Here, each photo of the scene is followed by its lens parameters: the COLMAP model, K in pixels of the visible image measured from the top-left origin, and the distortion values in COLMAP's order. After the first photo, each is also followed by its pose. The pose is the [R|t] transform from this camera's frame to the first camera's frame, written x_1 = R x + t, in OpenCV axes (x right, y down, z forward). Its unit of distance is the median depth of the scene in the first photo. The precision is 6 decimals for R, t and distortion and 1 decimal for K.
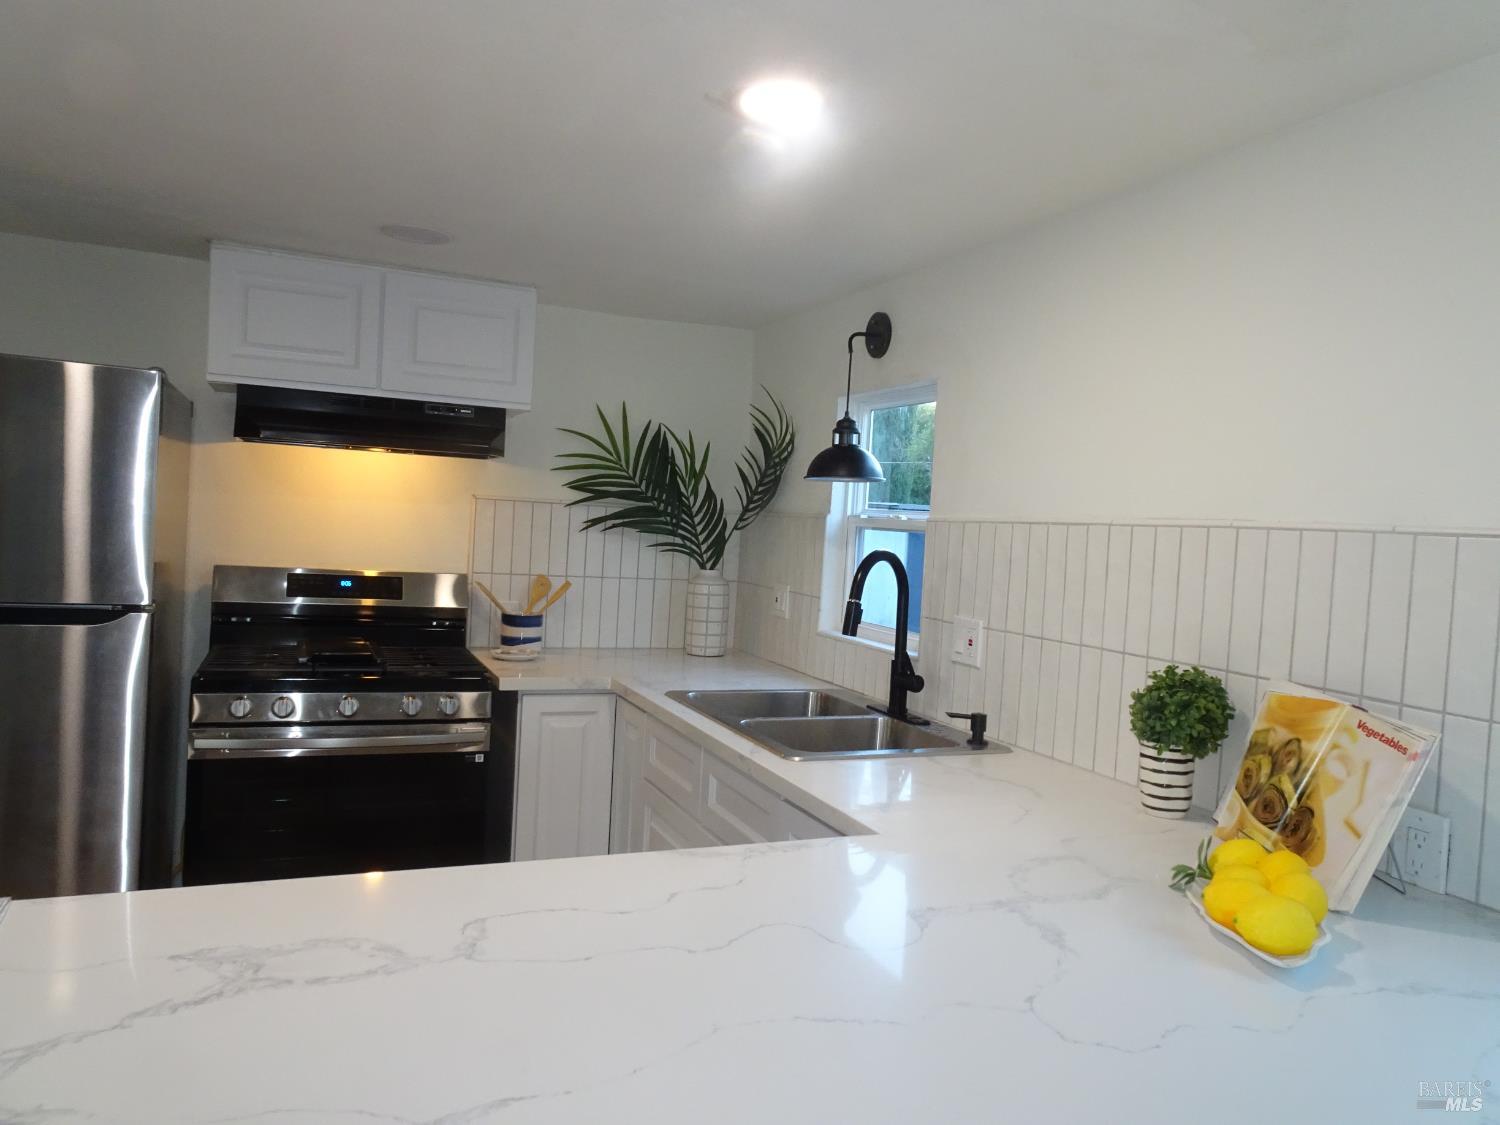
lens RADIAL K [[1067.1, 0, 751.5], [0, 1067.1, 565.5], [0, 0, 1]] dist [0.009139, -0.002294]
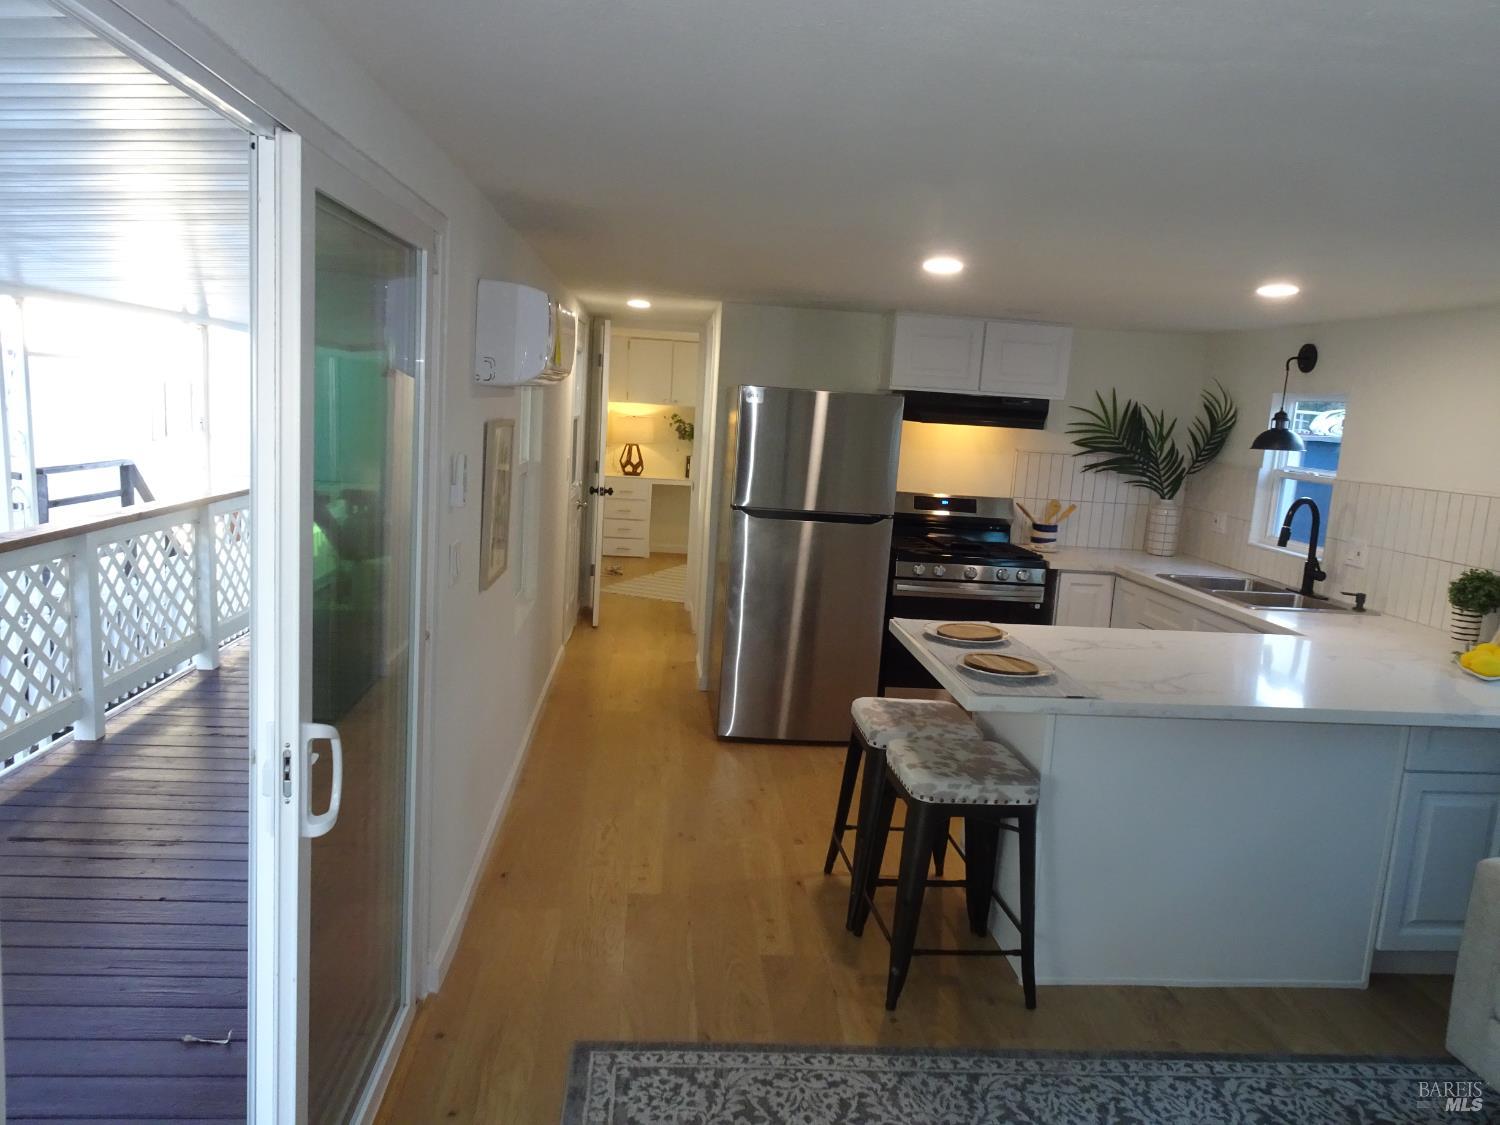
lens RADIAL K [[1063.5, 0, 749.5], [0, 1063.5, 566.0], [0, 0, 1]] dist [0.005128, 0.000107]
pose [[0.951511, 0.050663, -0.303413, -0.159241], [-0.021678, 0.994936, 0.098148, -0.042555], [0.306849, -0.086812, 0.947791, -0.715601]]
